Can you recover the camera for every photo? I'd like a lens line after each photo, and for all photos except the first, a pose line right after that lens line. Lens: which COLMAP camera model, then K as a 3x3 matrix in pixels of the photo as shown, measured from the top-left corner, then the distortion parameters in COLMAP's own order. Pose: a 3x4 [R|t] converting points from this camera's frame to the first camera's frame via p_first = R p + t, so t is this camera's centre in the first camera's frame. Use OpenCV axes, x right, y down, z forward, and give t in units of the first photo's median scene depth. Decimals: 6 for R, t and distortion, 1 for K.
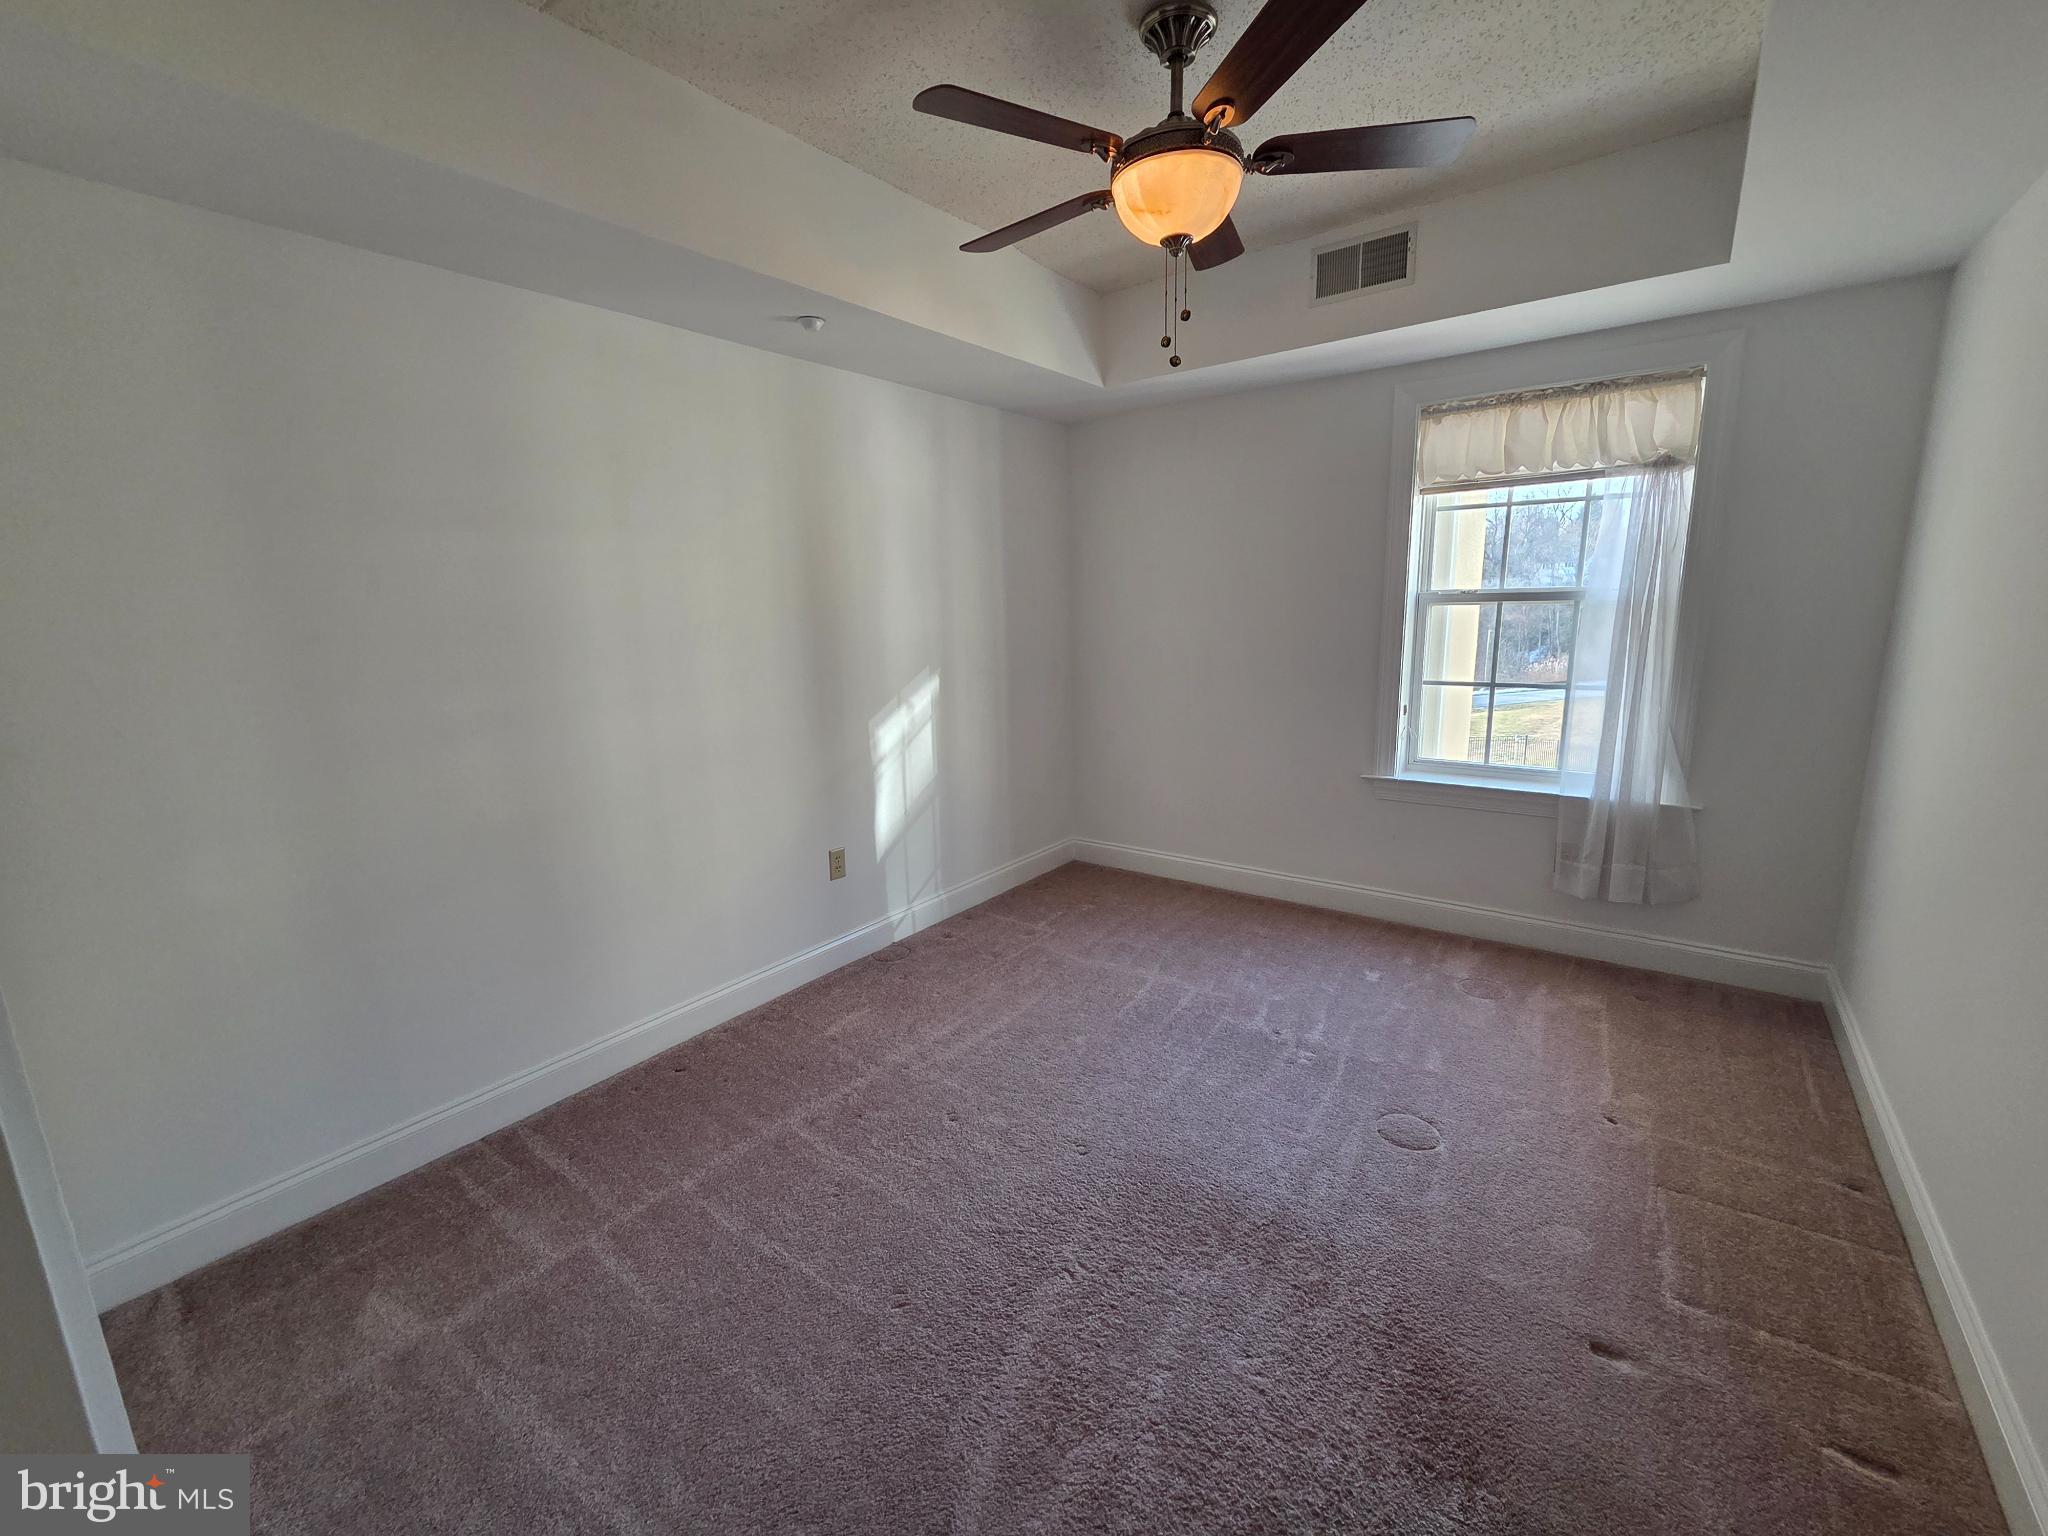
lens RADIAL K [[847.7, 0, 1023.6], [0, 847.7, 771.1], [0, 0, 1]] dist [0.000335, 0.001186]
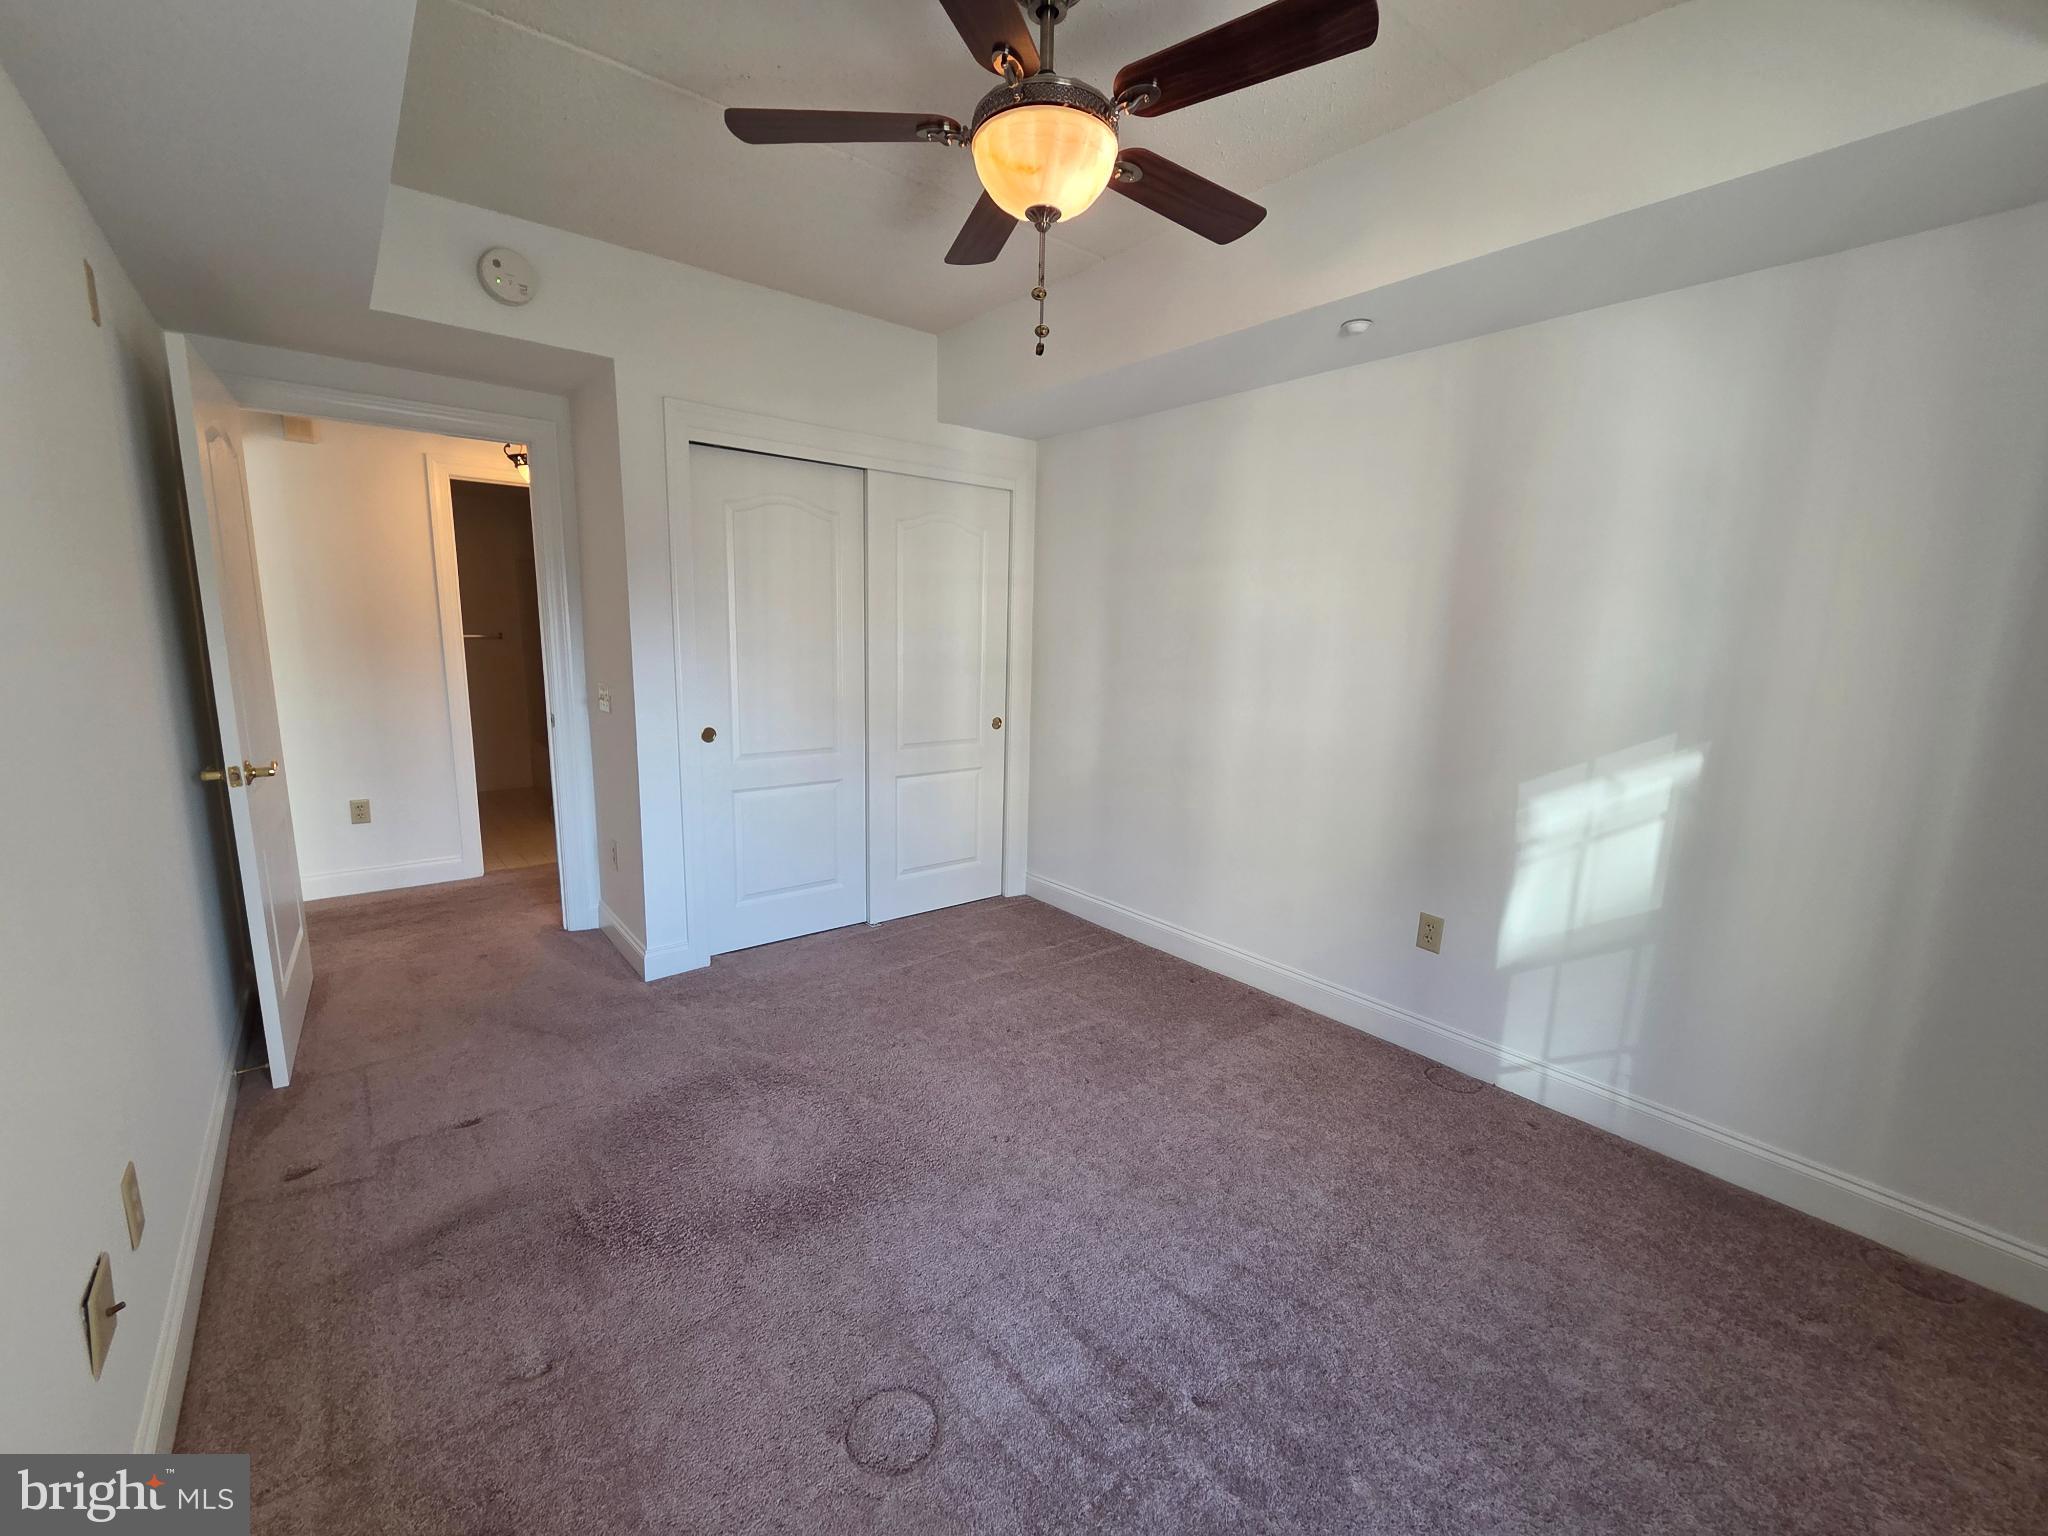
lens RADIAL K [[847.7, 0, 1024.1], [0, 847.7, 769.6], [0, 0, 1]] dist [0.000335, 0.001186]
pose [[-0.251336, 0.188259, -0.949415, 0.602968], [-0.201680, 0.949185, 0.241604, -0.154202], [0.946655, 0.252202, -0.200597, 0.694754]]
